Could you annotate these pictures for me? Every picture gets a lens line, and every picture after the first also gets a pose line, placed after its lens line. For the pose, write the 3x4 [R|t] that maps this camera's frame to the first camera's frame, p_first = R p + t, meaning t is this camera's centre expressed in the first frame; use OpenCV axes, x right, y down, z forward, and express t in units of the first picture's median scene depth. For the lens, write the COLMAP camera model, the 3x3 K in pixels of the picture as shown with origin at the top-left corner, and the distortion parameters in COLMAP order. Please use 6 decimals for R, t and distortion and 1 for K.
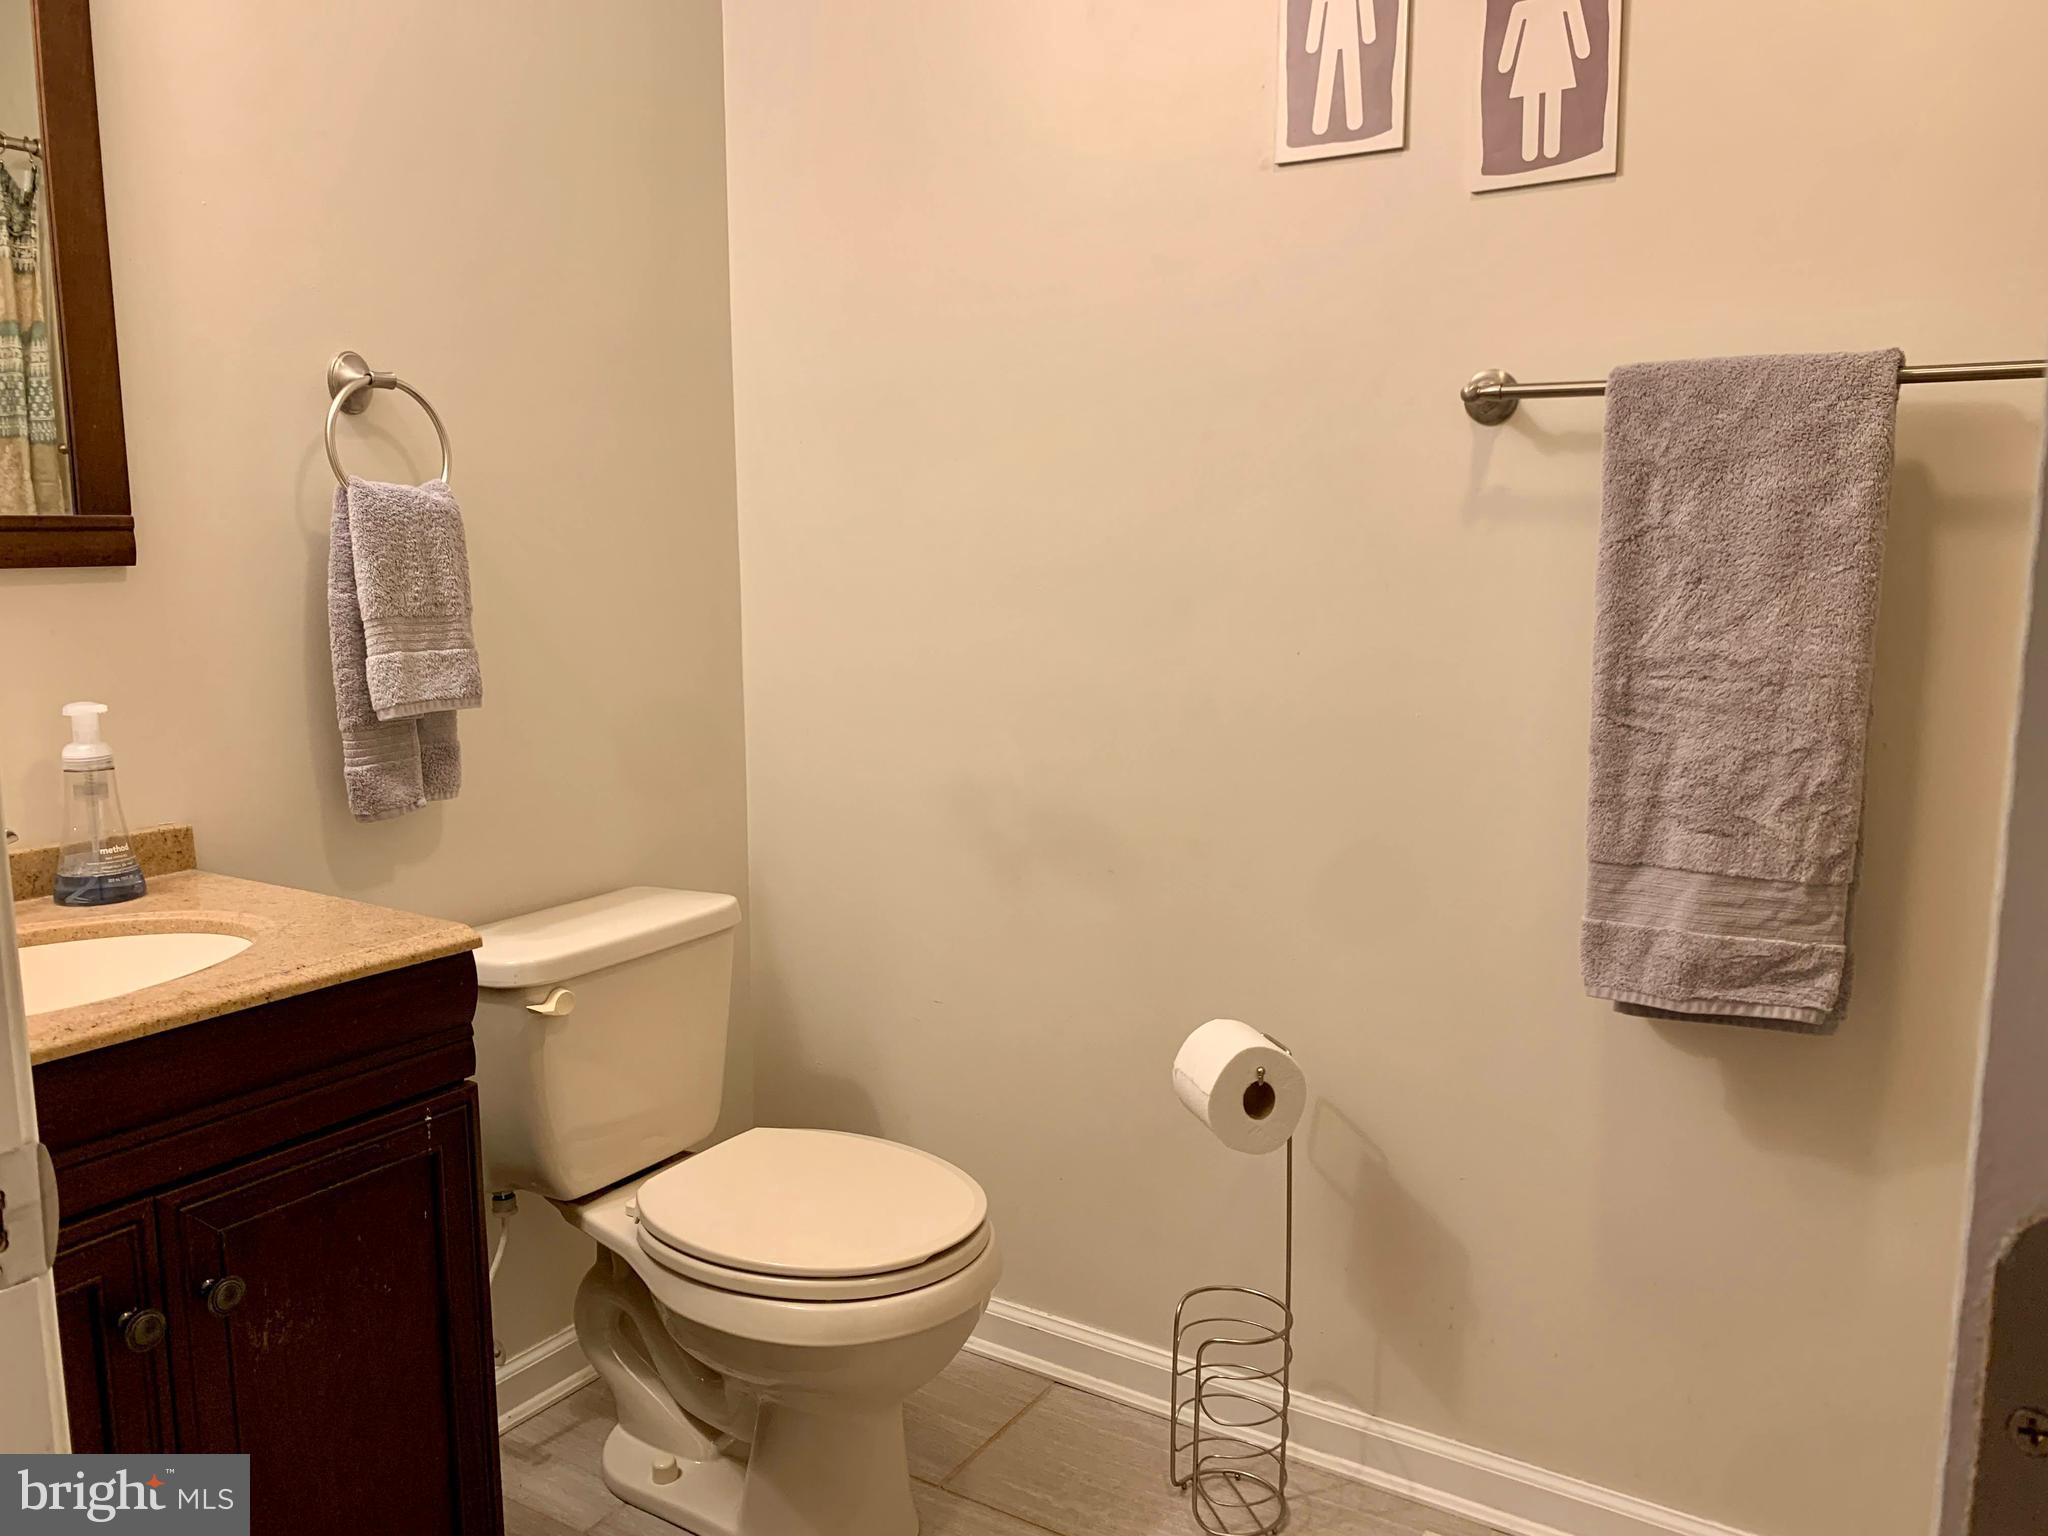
lens RADIAL K [[1560.3, 0, 1043.5], [0, 1560.3, 767.5], [0, 0, 1]] dist [0.073738, -0.125144]
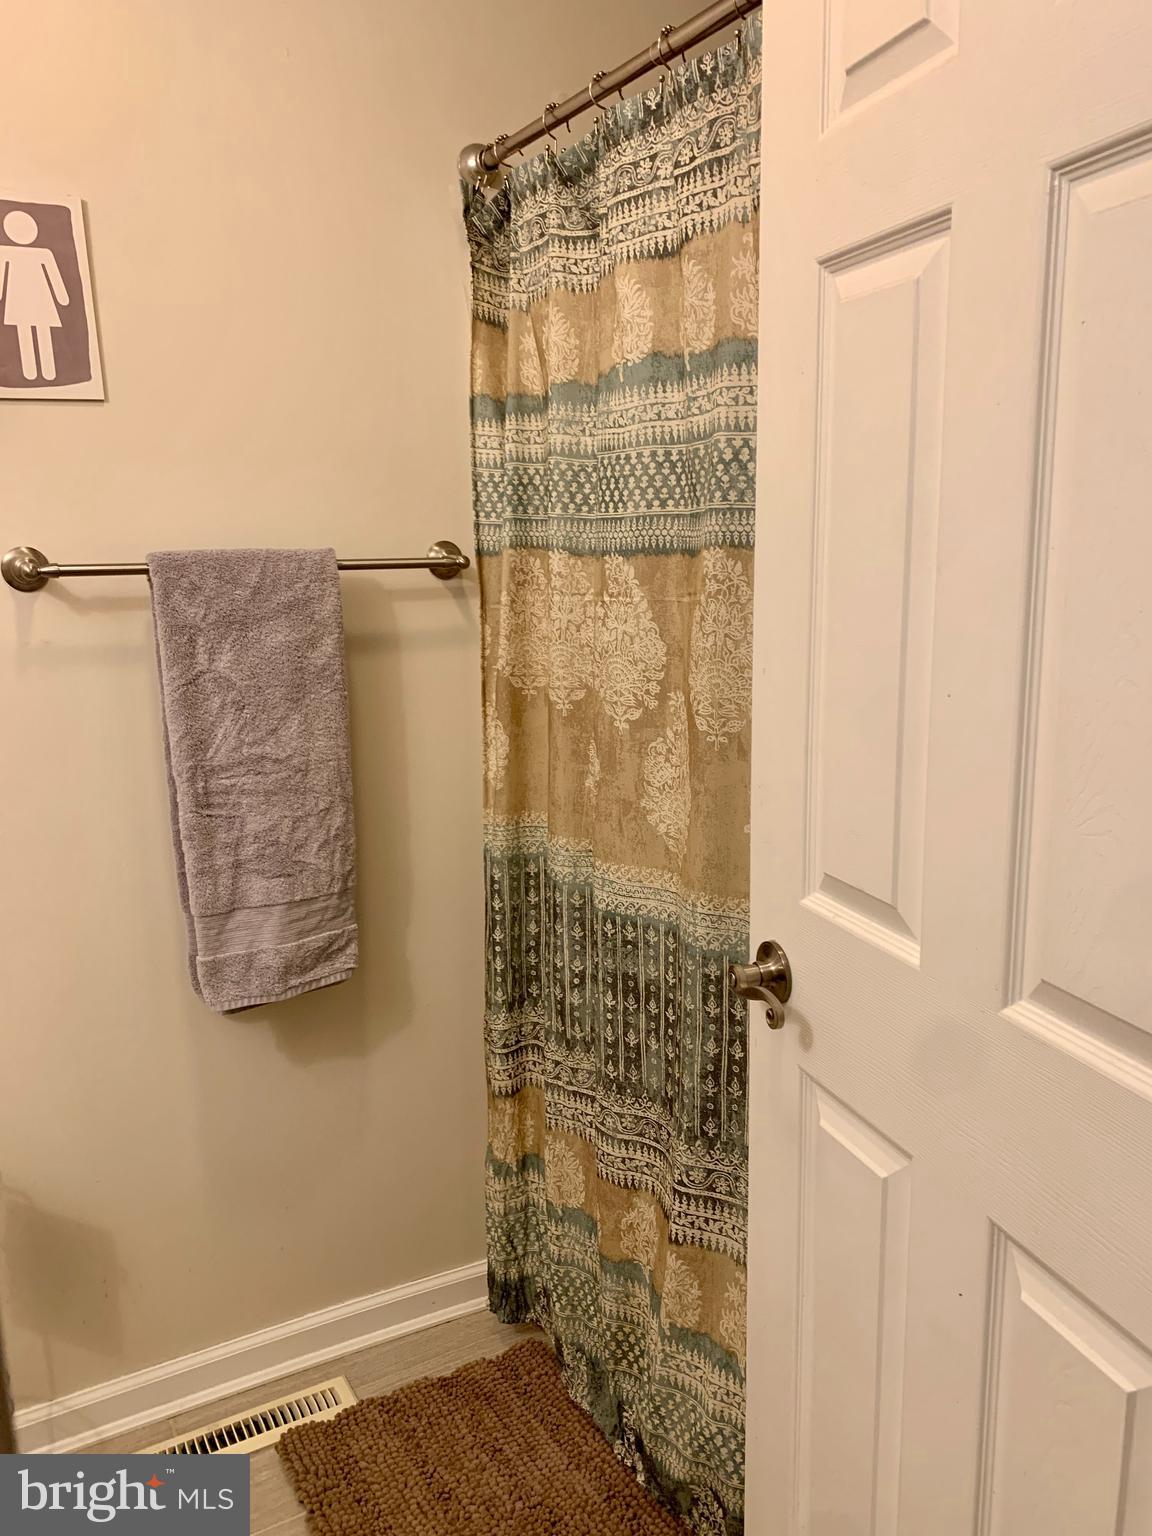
lens RADIAL K [[1170.2, 0, 578.9], [0, 1170.2, 764.6], [0, 0, 1]] dist [0.073738, -0.125144]
pose [[0.476805, -0.183222, 0.859702, -0.361396], [0.147700, 0.980829, 0.127120, -0.156967], [-0.866512, 0.066366, 0.494725, 0.211290]]
